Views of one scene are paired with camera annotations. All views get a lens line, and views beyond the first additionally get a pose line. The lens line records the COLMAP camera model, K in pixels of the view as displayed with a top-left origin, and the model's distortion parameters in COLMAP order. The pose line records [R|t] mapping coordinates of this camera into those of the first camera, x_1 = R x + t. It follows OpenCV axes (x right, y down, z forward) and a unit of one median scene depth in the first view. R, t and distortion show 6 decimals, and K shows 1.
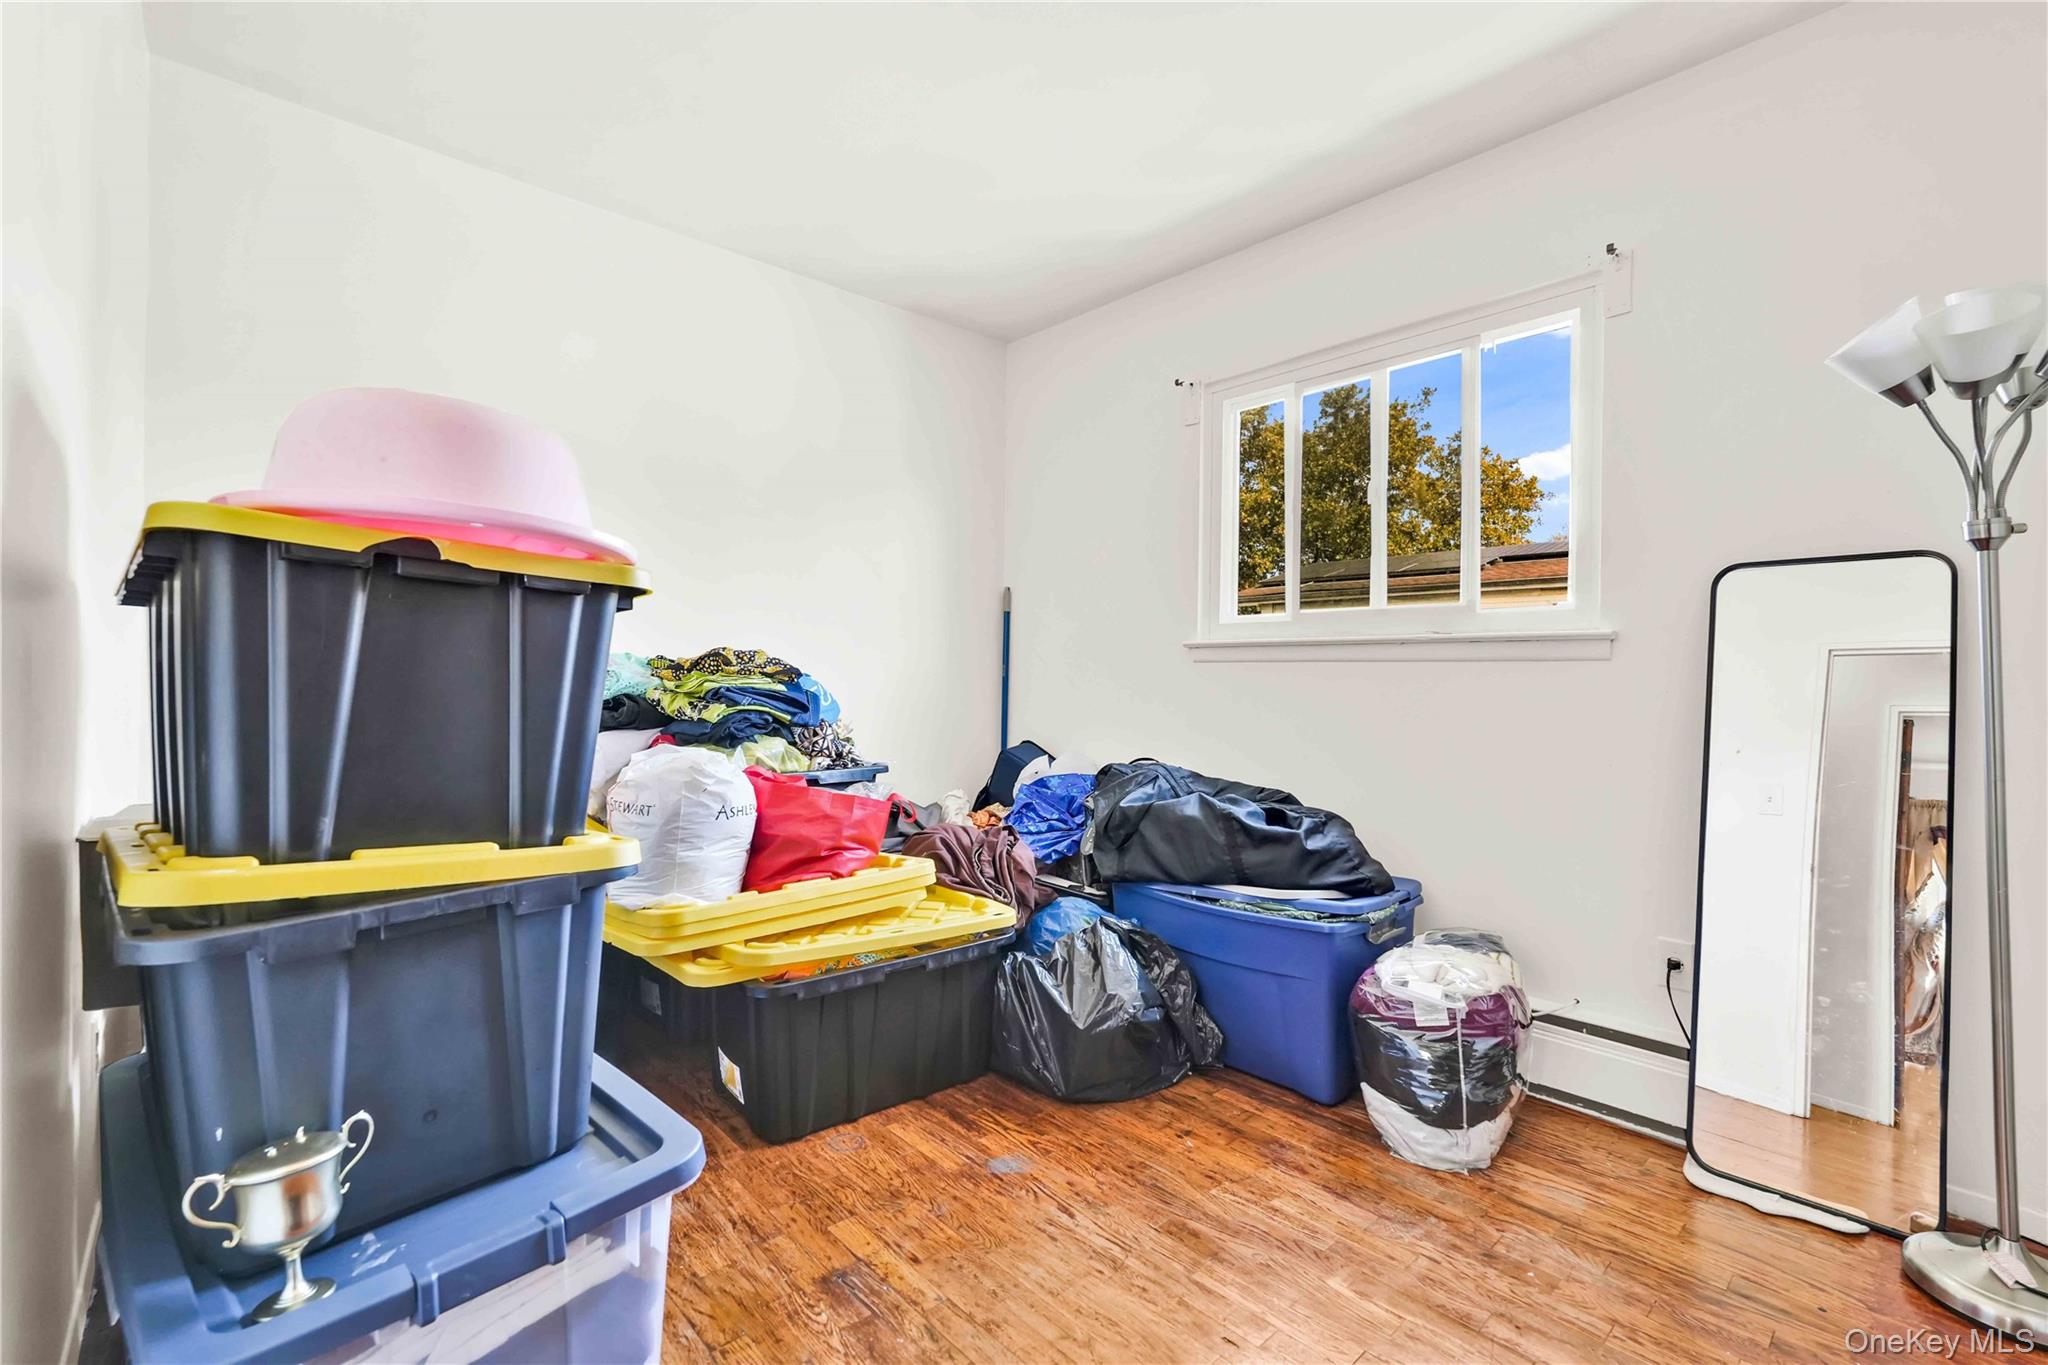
lens RADIAL K [[894.7, 0, 1021.1], [0, 894.7, 690.3], [0, 0, 1]] dist [-0.014535, 0.000588]
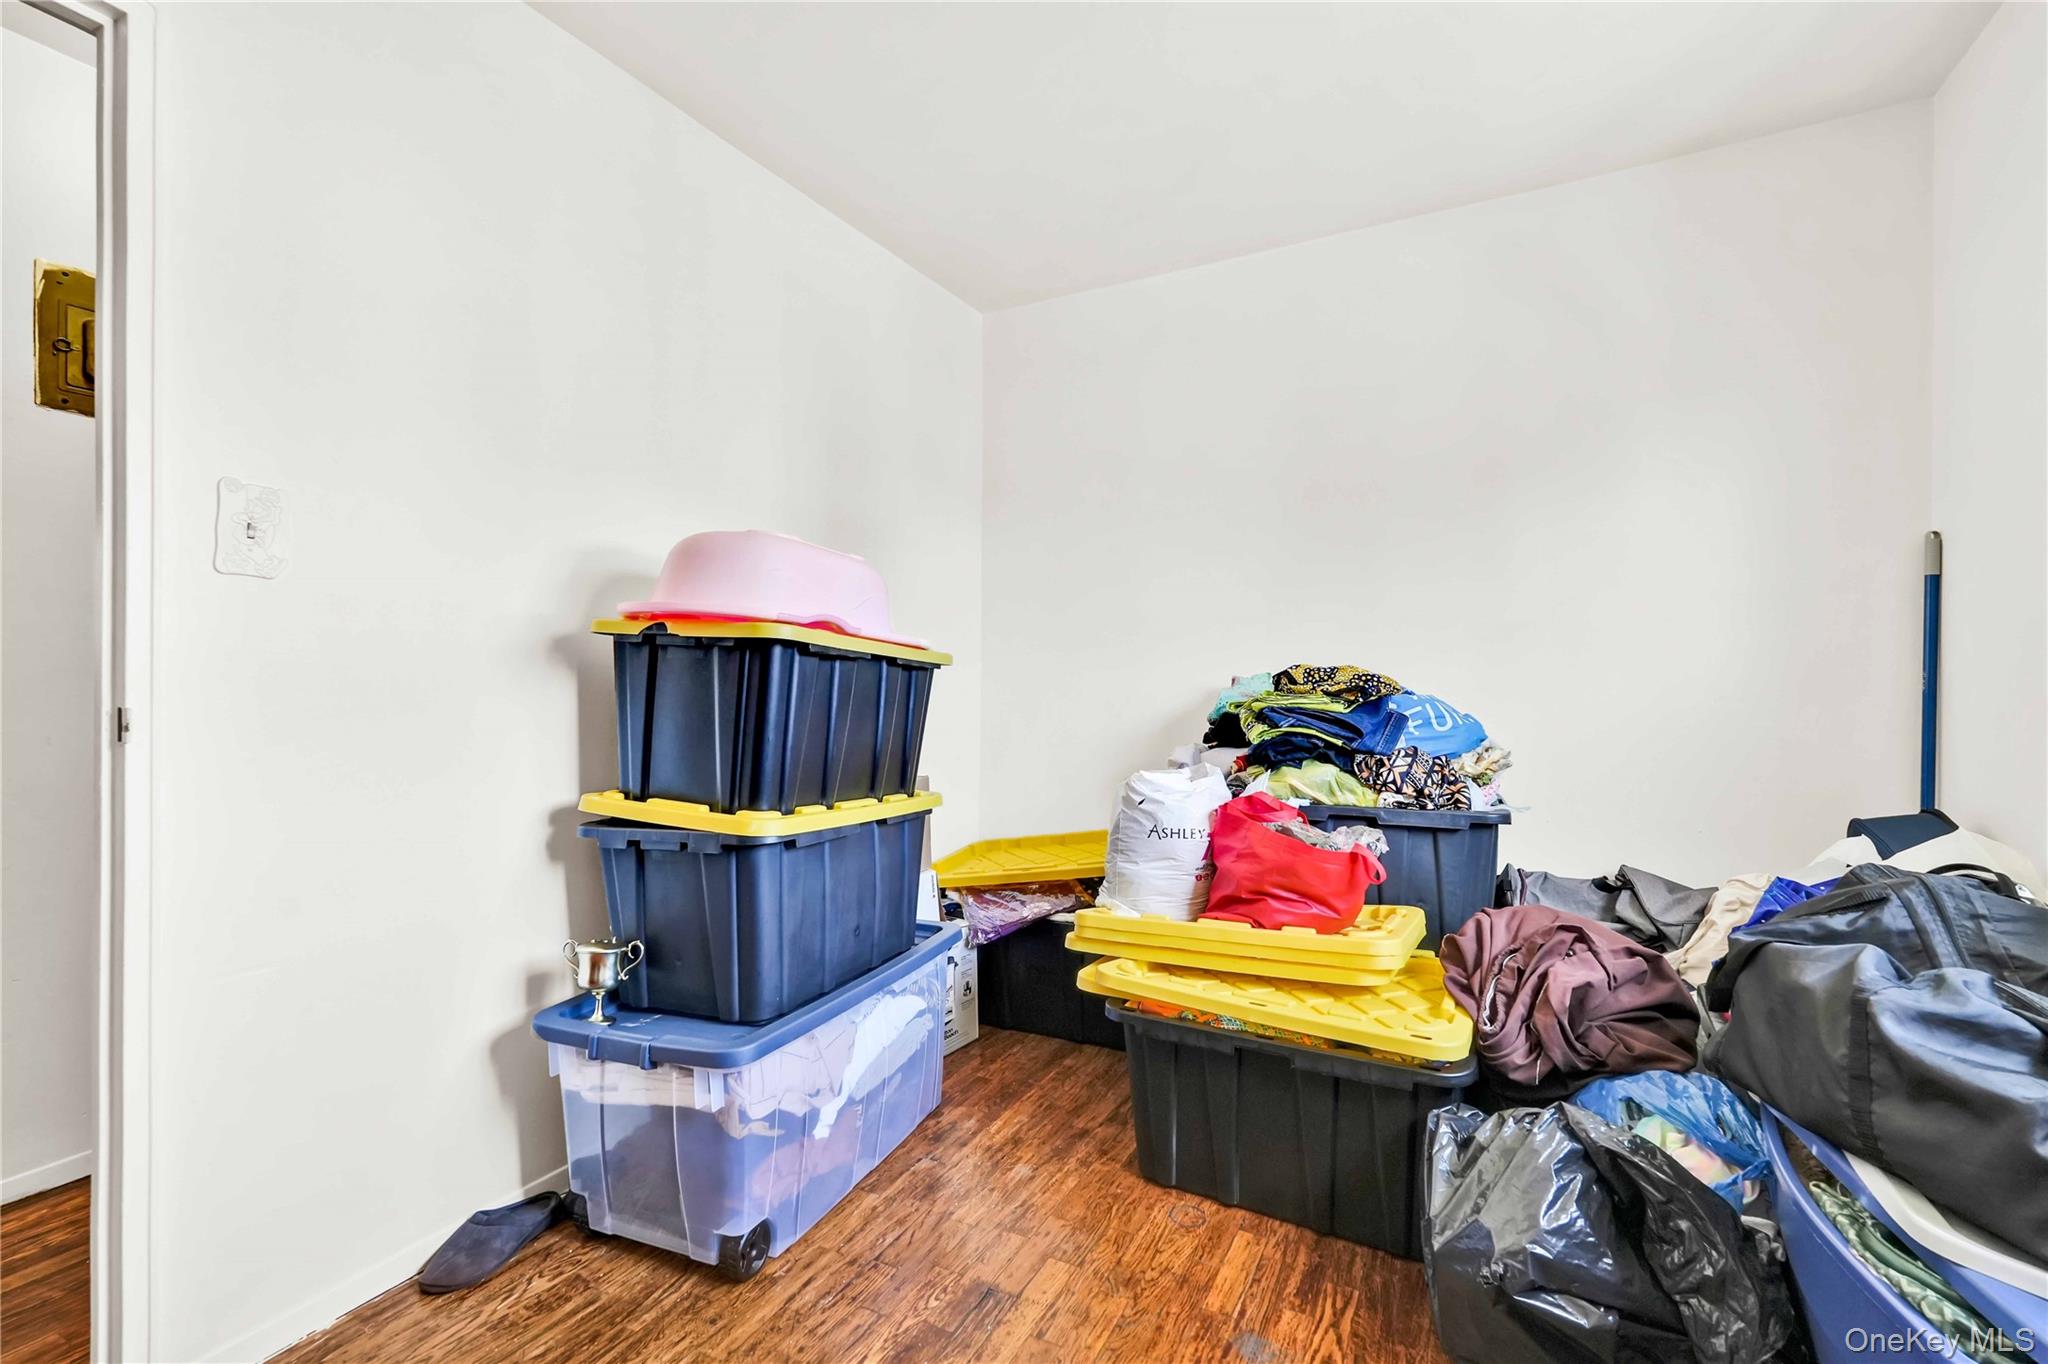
lens RADIAL K [[894.7, 0, 1022.0], [0, 894.7, 688.3], [0, 0, 1]] dist [-0.014535, 0.000588]
pose [[0.334018, -0.010159, -0.942512, 0.538560], [-0.006172, 0.999897, -0.012964, -0.010985], [0.942547, 0.010147, 0.333921, 0.482646]]
